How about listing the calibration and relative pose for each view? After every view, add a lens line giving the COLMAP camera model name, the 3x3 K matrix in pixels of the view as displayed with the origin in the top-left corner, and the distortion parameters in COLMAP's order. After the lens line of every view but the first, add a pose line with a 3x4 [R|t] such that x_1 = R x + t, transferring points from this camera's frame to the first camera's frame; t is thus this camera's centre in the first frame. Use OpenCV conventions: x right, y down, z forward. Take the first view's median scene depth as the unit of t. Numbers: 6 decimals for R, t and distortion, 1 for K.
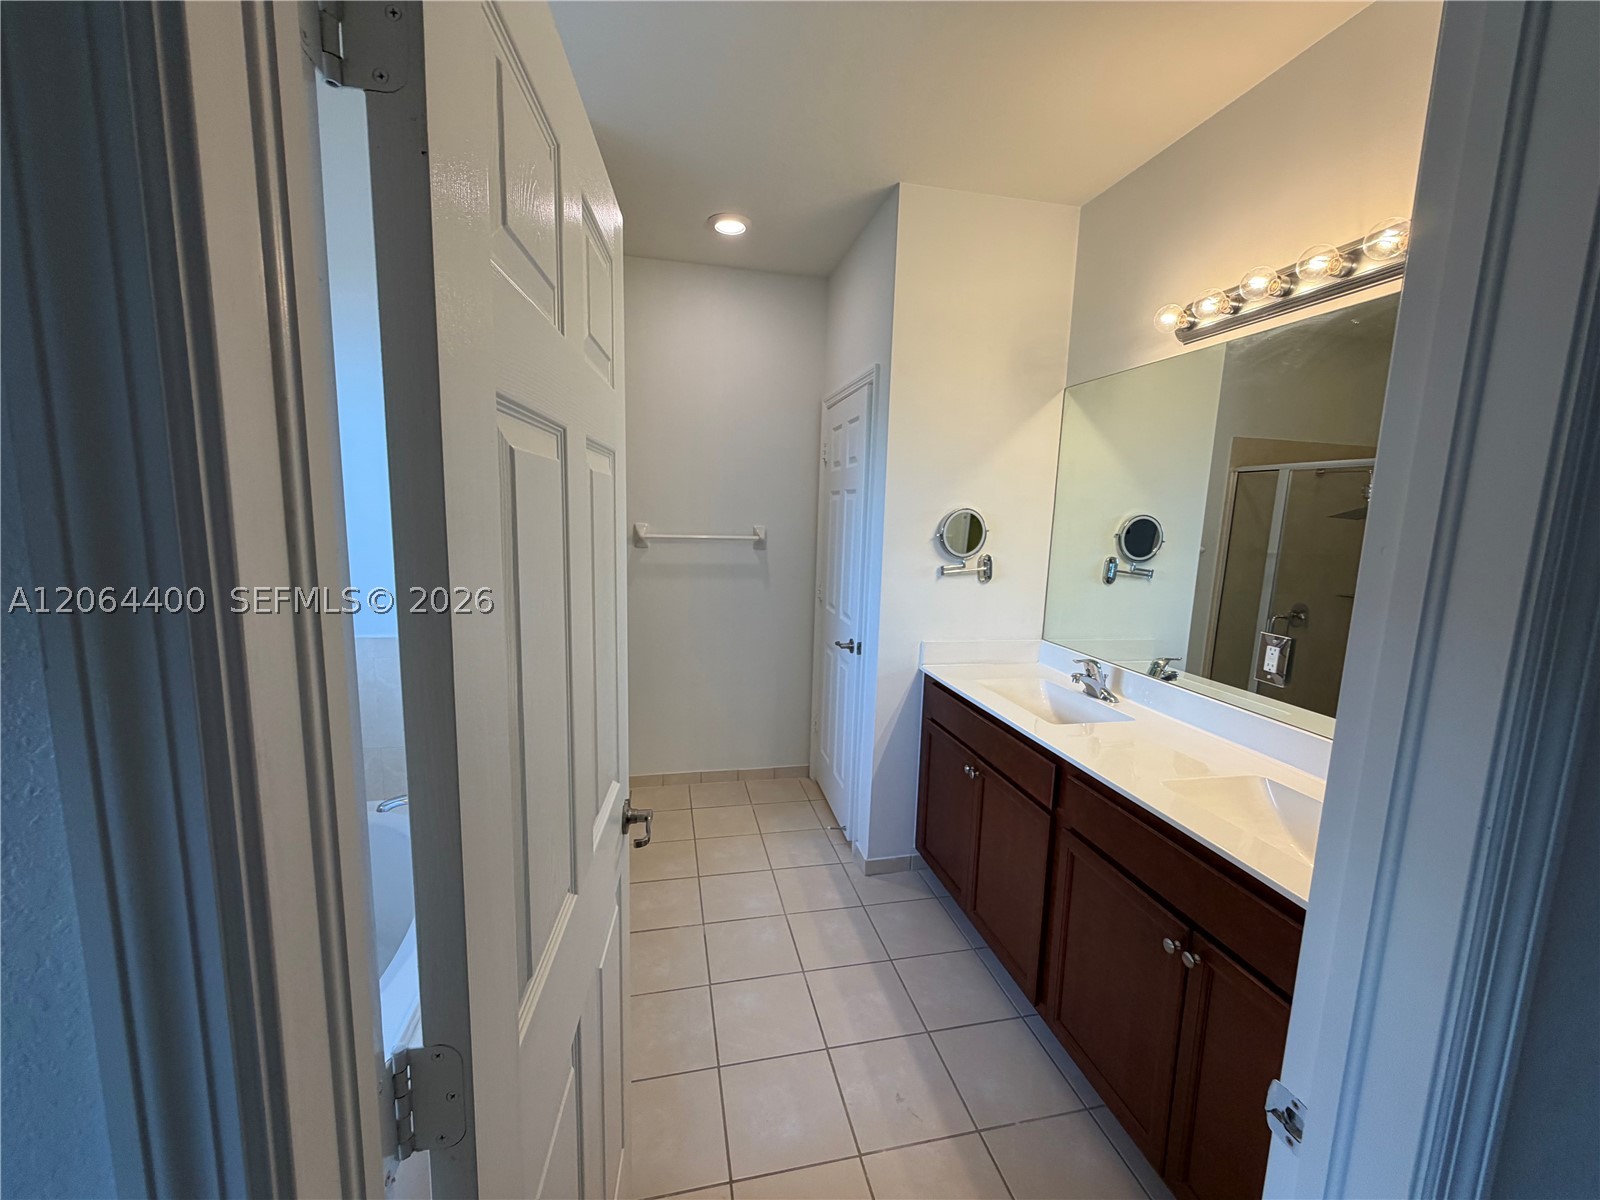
lens RADIAL K [[637.2, 0, 800.0], [0, 637.2, 600.0], [0, 0, 1]] dist [-0.000190, -0.000062]
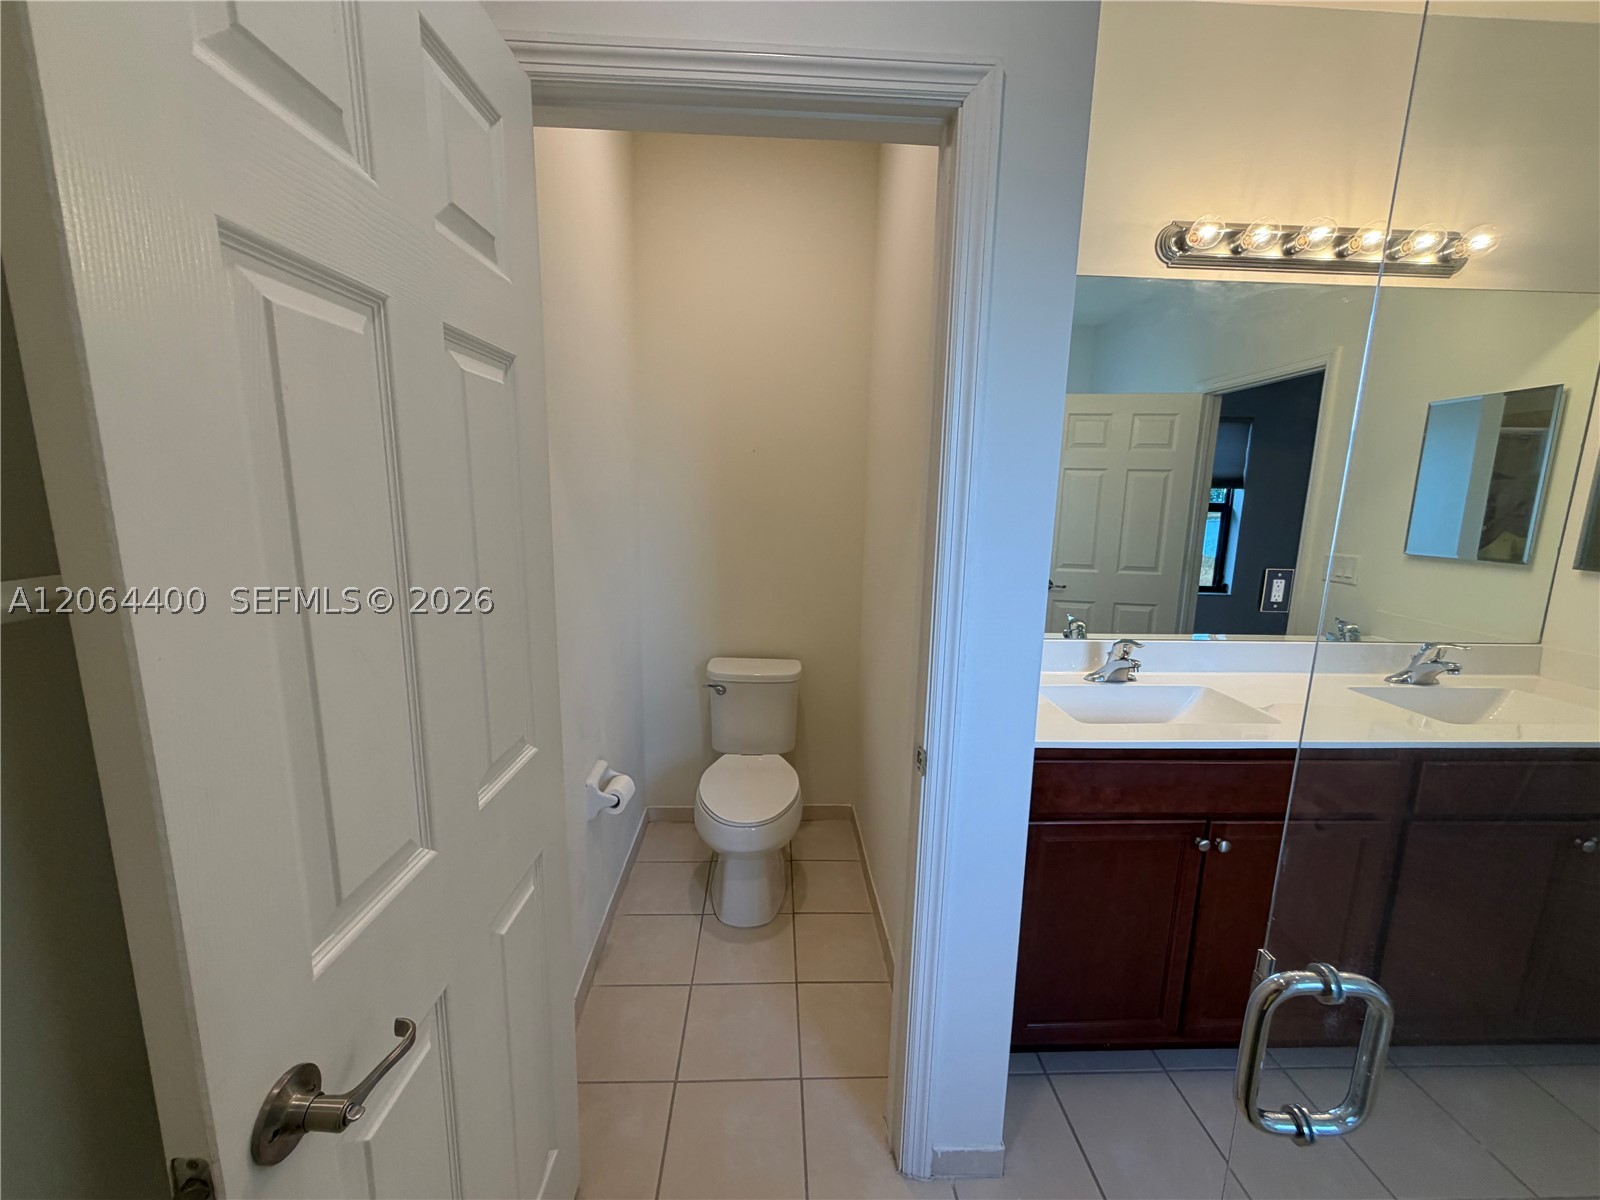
lens RADIAL K [[637.2, 0, 800.0], [0, 637.2, 600.0], [0, 0, 1]] dist [-0.000190, -0.000062]
pose [[0.179866, -0.194124, 0.964346, -0.516404], [0.121497, 0.977212, 0.174053, -0.192421], [-0.976159, 0.085859, 0.199353, 1.597727]]
